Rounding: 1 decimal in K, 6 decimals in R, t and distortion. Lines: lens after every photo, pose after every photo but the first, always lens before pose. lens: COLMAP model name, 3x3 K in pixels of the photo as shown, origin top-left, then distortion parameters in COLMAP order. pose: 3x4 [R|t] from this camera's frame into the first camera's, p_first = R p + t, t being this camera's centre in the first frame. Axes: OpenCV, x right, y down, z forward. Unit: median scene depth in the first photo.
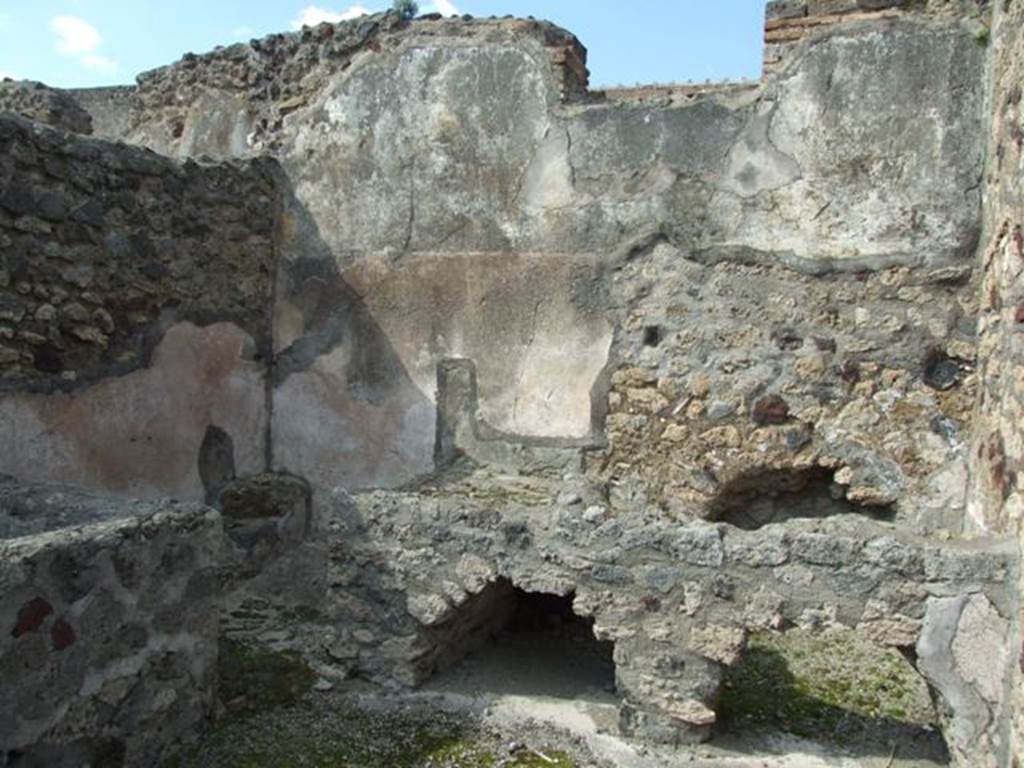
lens RADIAL K [[826.1, 0, 501.9], [0, 826.1, 354.5], [0, 0, 1]] dist [-0.057878, 0.055375]
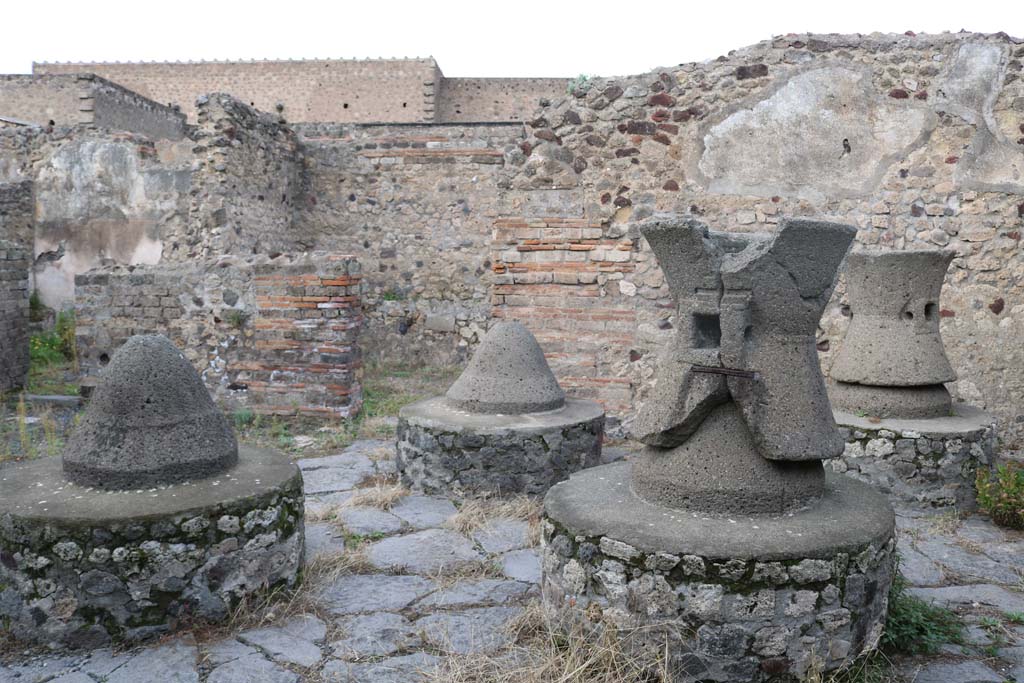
lens RADIAL K [[836.5, 0, 484.7], [0, 836.5, 360.5], [0, 0, 1]] dist [-0.147632, 0.122395]
pose [[0.960951, -0.049883, 0.272184, 0.451759], [0.021465, 0.994091, 0.106407, 0.093199], [-0.275883, -0.096410, 0.956344, -2.255018]]
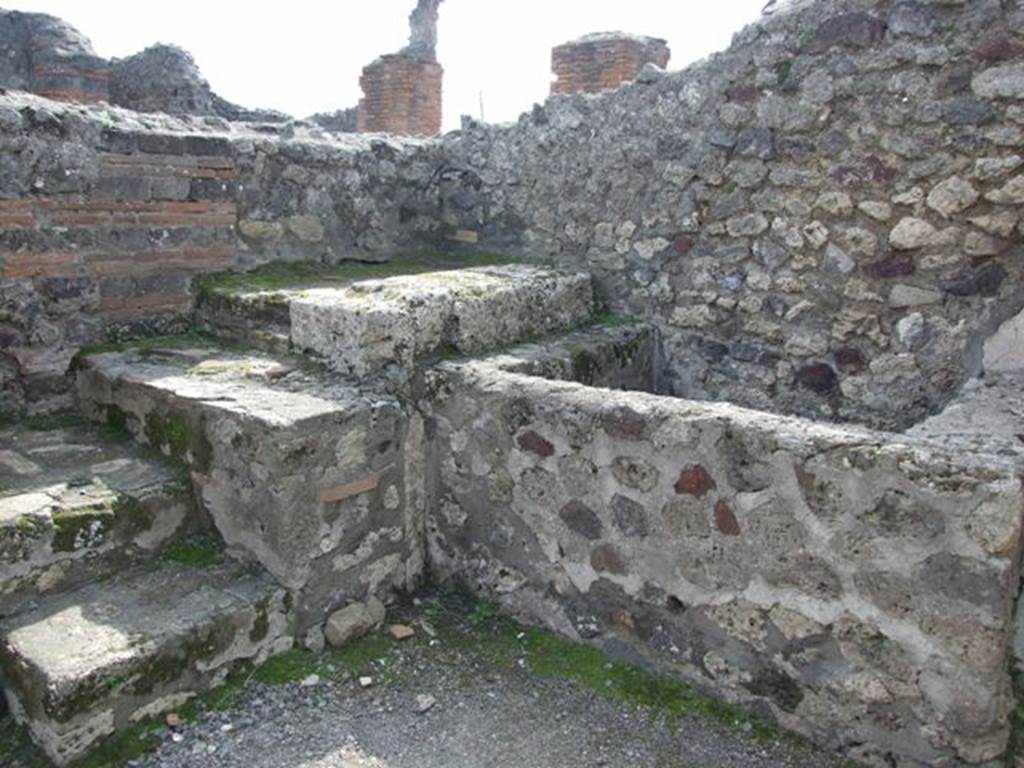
lens RADIAL K [[826.1, 0, 527.2], [0, 826.1, 364.0], [0, 0, 1]] dist [-0.057878, 0.055375]
pose [[-0.228490, 0.160184, -0.960278, 0.219026], [-0.050666, 0.983078, 0.176042, 0.010757], [0.972227, 0.088877, -0.216507, 0.557497]]
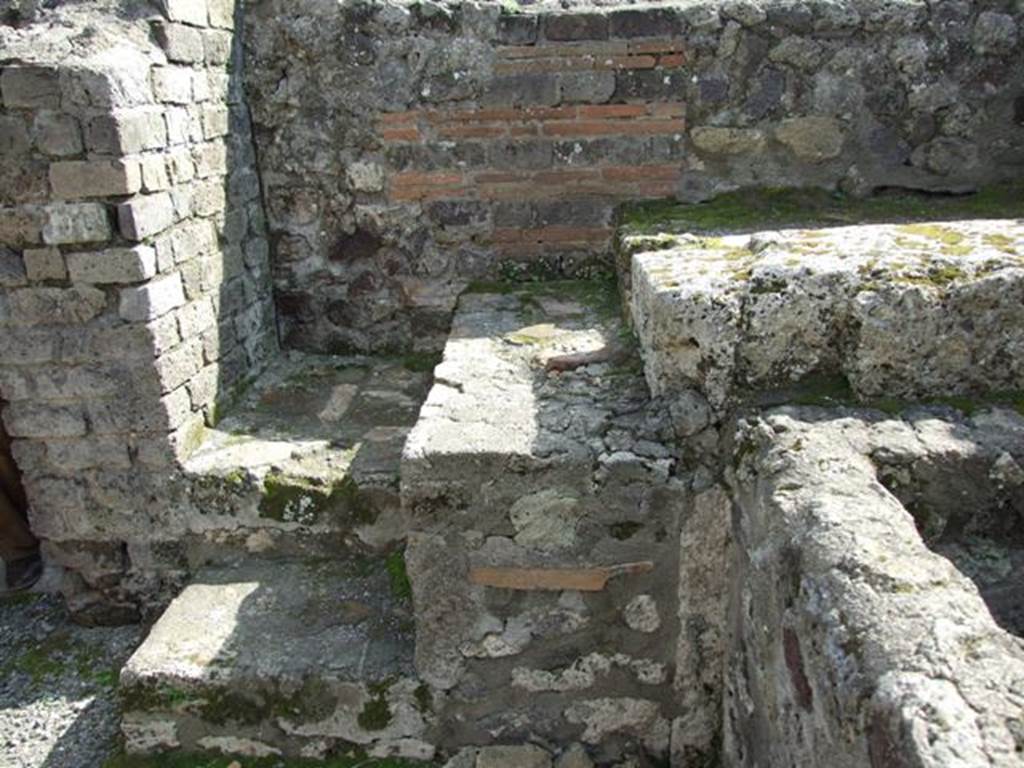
lens RADIAL K [[826.1, 0, 508.7], [0, 826.1, 362.1], [0, 0, 1]] dist [-0.057878, 0.055375]
pose [[-0.944262, 0.106775, -0.311397, -0.211131], [0.006867, 0.952119, 0.305650, 0.008351], [0.329123, 0.286476, -0.899783, 0.609576]]
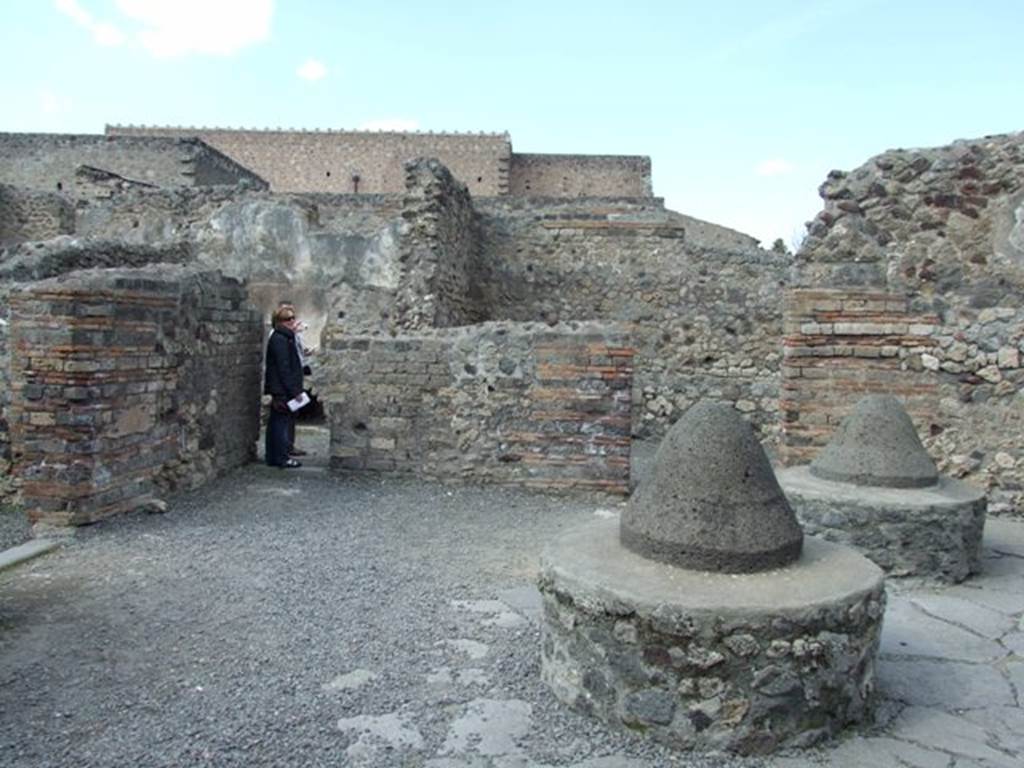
lens RADIAL K [[826.1, 0, 521.1], [0, 826.1, 384.9], [0, 0, 1]] dist [-0.057878, 0.055375]
pose [[0.955955, -0.021952, 0.292690, -0.067286], [0.008321, 0.998825, 0.047738, 0.093610], [-0.293394, -0.043200, 0.955015, -2.038453]]
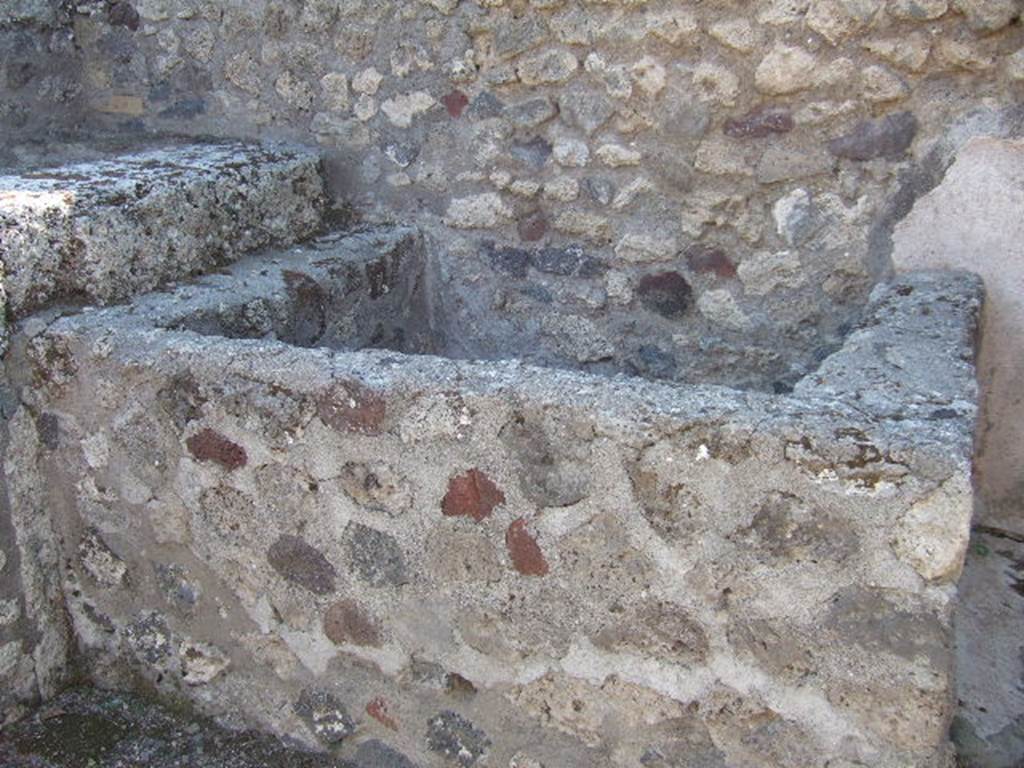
lens RADIAL K [[1091.6, 0, 520.3], [0, 1091.6, 374.2], [0, 0, 1]] dist [-0.071030, 0.000000]
pose [[-0.027213, 0.266087, -0.963565, 0.093005], [-0.015282, 0.963698, 0.266555, 0.012518], [0.999513, 0.021979, -0.022159, 0.582993]]
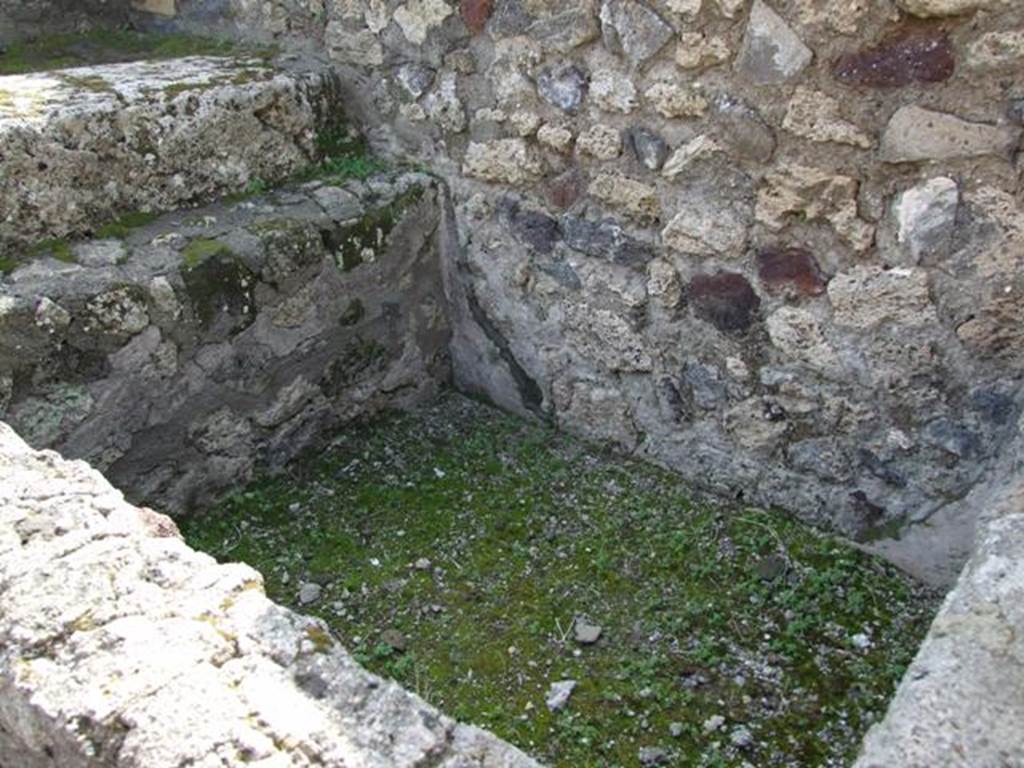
lens RADIAL K [[826.1, 0, 529.8], [0, 826.1, 364.2], [0, 0, 1]] dist [-0.057878, 0.055375]
pose [[-0.246644, 0.397468, -0.883847, -0.235465], [-0.041166, 0.906903, 0.419324, 0.018365], [0.968231, 0.139808, -0.207320, 0.657110]]
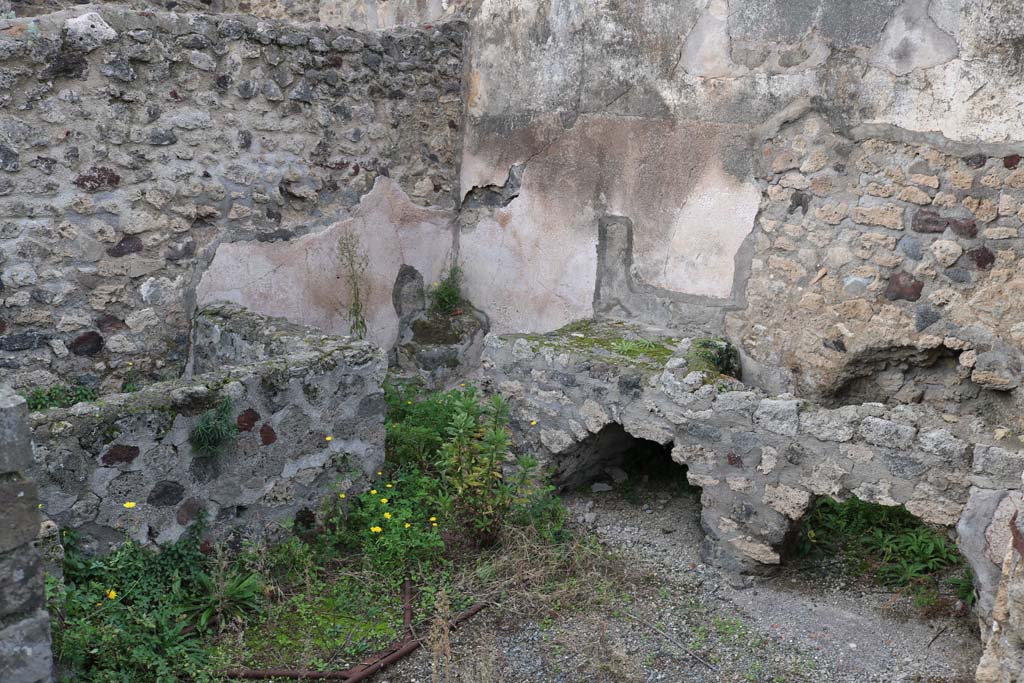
lens RADIAL K [[836.5, 0, 492.8], [0, 836.5, 321.3], [0, 0, 1]] dist [-0.147632, 0.122395]
pose [[0.956363, 0.077387, -0.281746, 0.124744], [-0.023049, 0.981264, 0.191284, -0.074323], [0.291270, -0.176443, 0.940229, -0.109339]]
